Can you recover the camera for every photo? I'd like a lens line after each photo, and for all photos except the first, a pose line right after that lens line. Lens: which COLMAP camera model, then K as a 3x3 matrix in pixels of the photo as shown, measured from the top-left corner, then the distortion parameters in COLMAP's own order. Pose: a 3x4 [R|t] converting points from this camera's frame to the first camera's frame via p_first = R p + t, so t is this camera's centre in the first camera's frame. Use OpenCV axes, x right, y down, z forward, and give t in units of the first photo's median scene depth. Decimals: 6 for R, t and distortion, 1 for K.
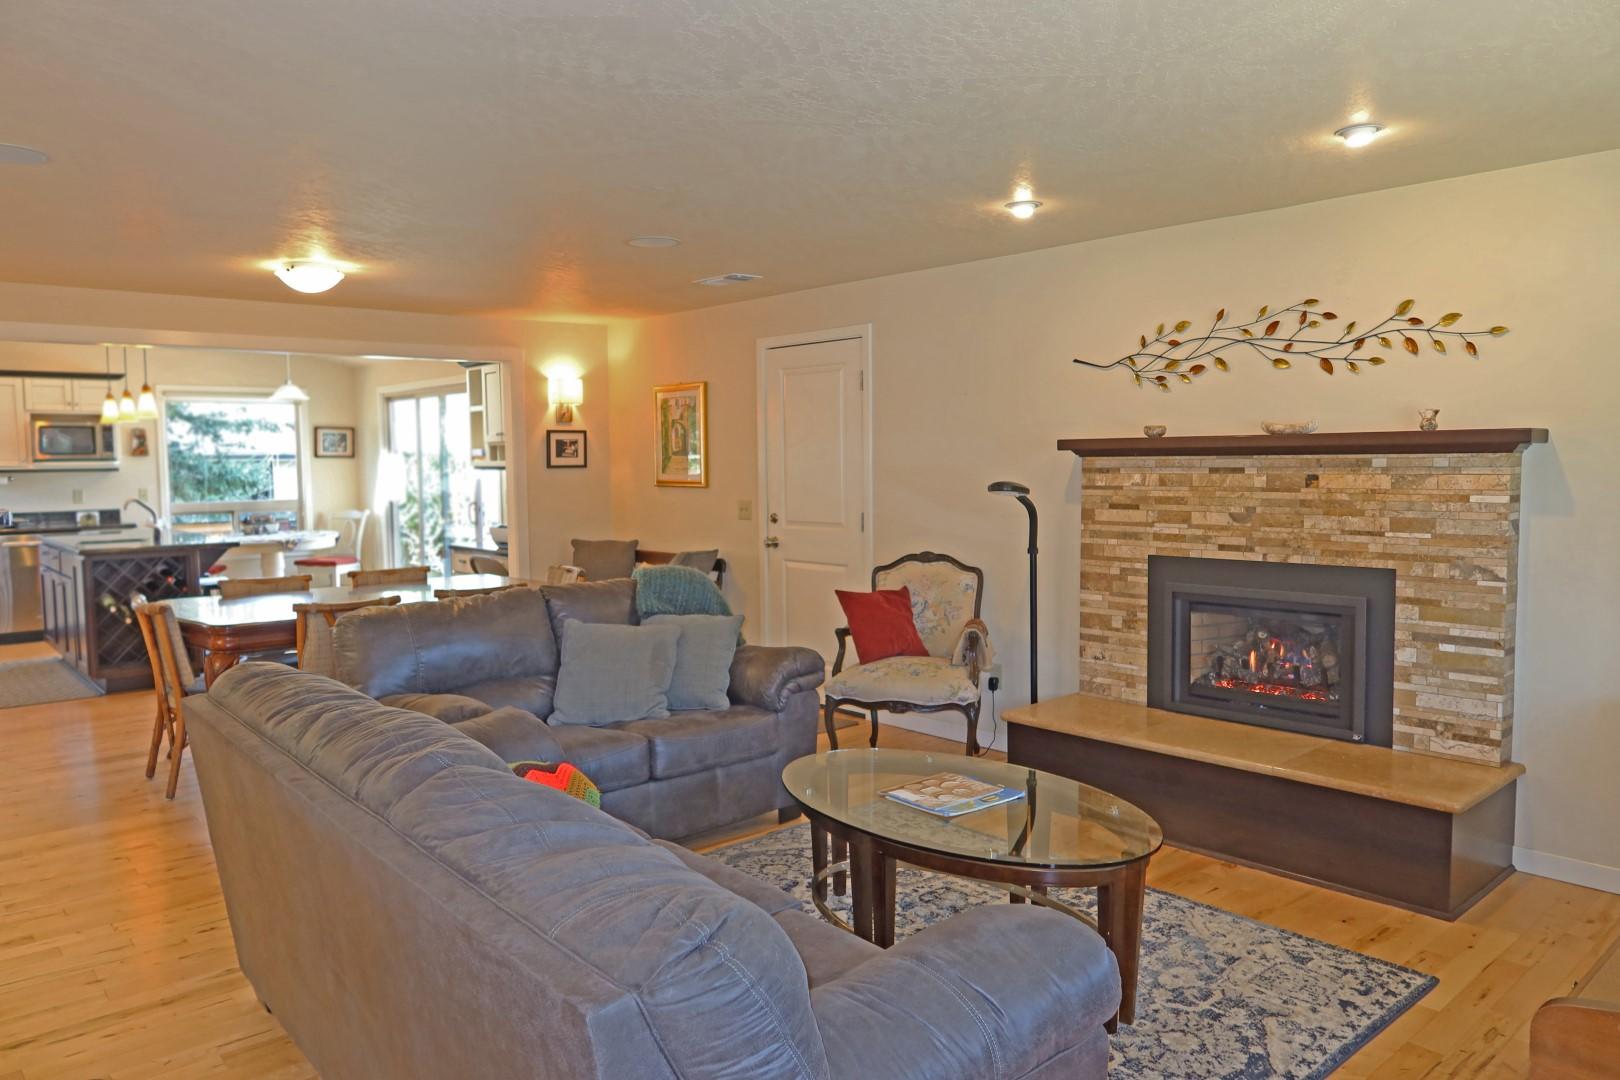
lens RADIAL K [[1104.3, 0, 815.5], [0, 1104.3, 538.8], [0, 0, 1]] dist [-0.029983, 0.005689]
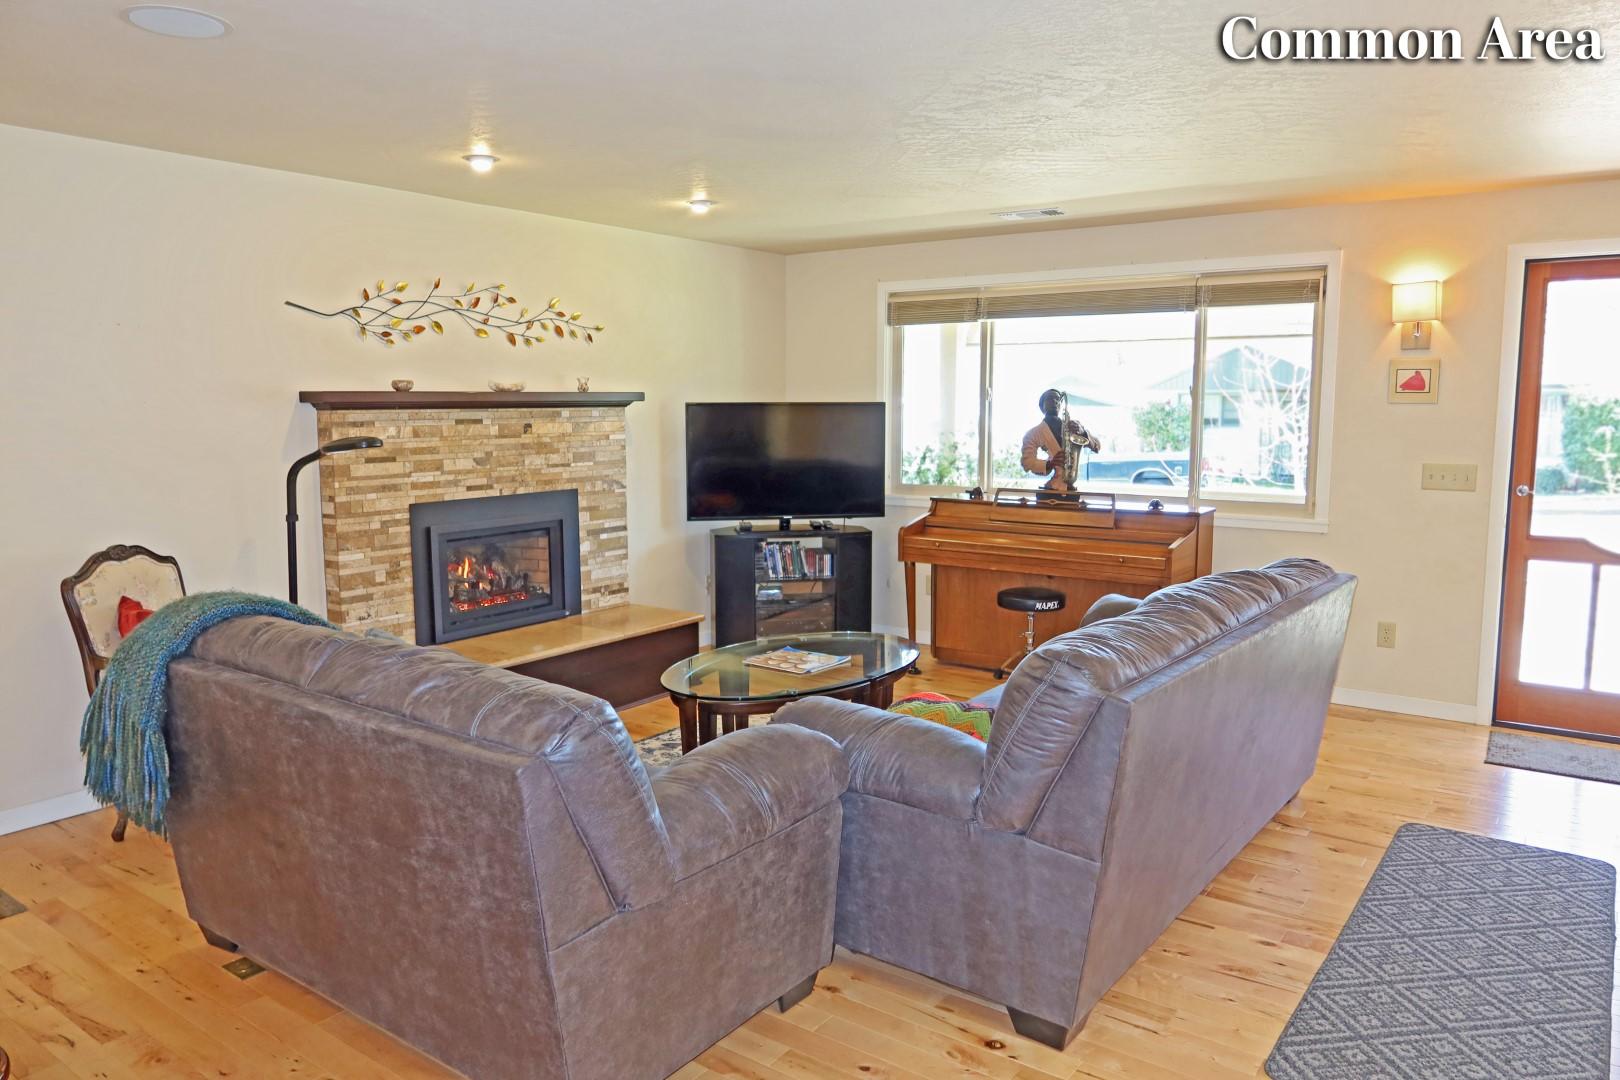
lens RADIAL K [[1104.3, 0, 811.8], [0, 1104.3, 535.3], [0, 0, 1]] dist [-0.029983, 0.005689]
pose [[-0.208914, -0.102846, 0.972511, -0.829795], [0.077673, 0.989568, 0.121335, -0.055347], [-0.974845, 0.100886, -0.198746, 0.874842]]
